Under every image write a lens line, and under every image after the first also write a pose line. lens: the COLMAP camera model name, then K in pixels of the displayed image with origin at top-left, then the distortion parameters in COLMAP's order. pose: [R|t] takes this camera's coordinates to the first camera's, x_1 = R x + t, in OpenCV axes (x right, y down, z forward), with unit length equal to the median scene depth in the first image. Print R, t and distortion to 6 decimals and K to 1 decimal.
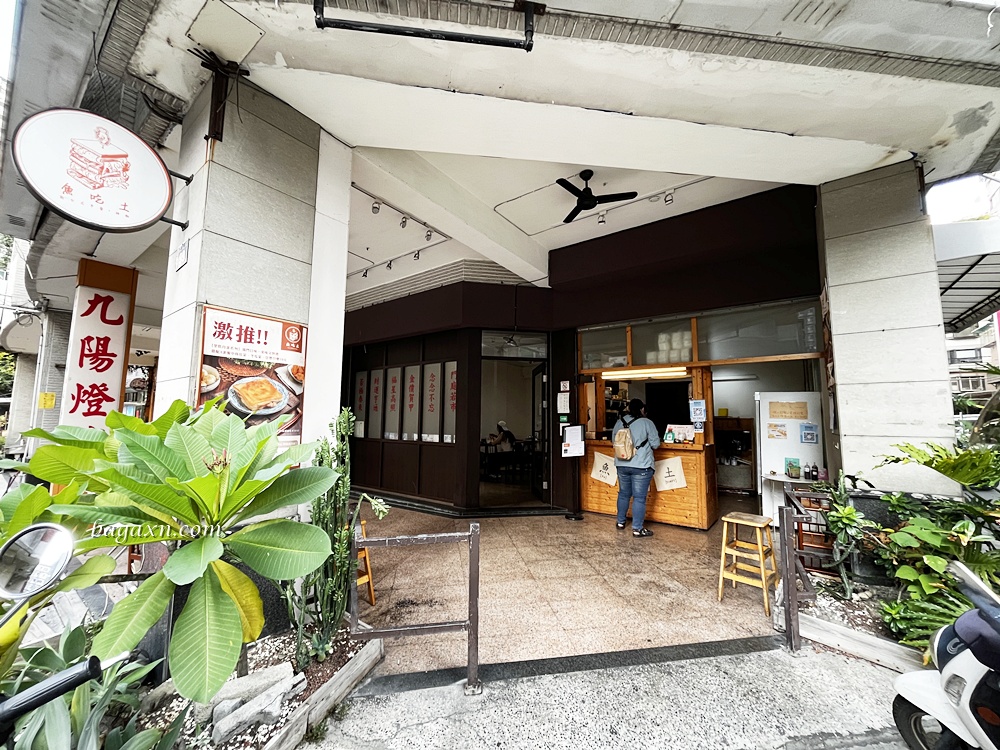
lens RADIAL K [[401.8, 0, 496.6], [0, 401.8, 381.4], [0, 0, 1]] dist [-0.000311, 0.000017]
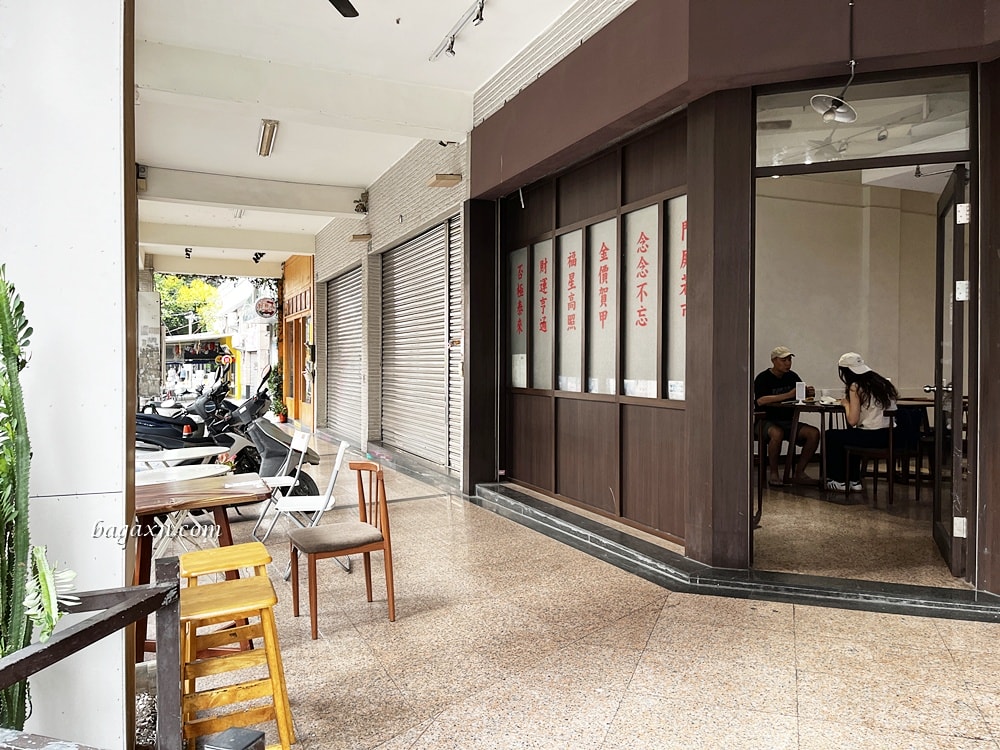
lens RADIAL K [[760.7, 0, 500.0], [0, 760.7, 375.0], [0, 0, 1]] dist [0.036454, -0.003533]
pose [[0.874298, -0.002952, -0.485381, 0.241820], [0.058058, 0.993438, 0.098536, 0.103436], [0.481906, -0.114330, 0.868732, 0.631038]]
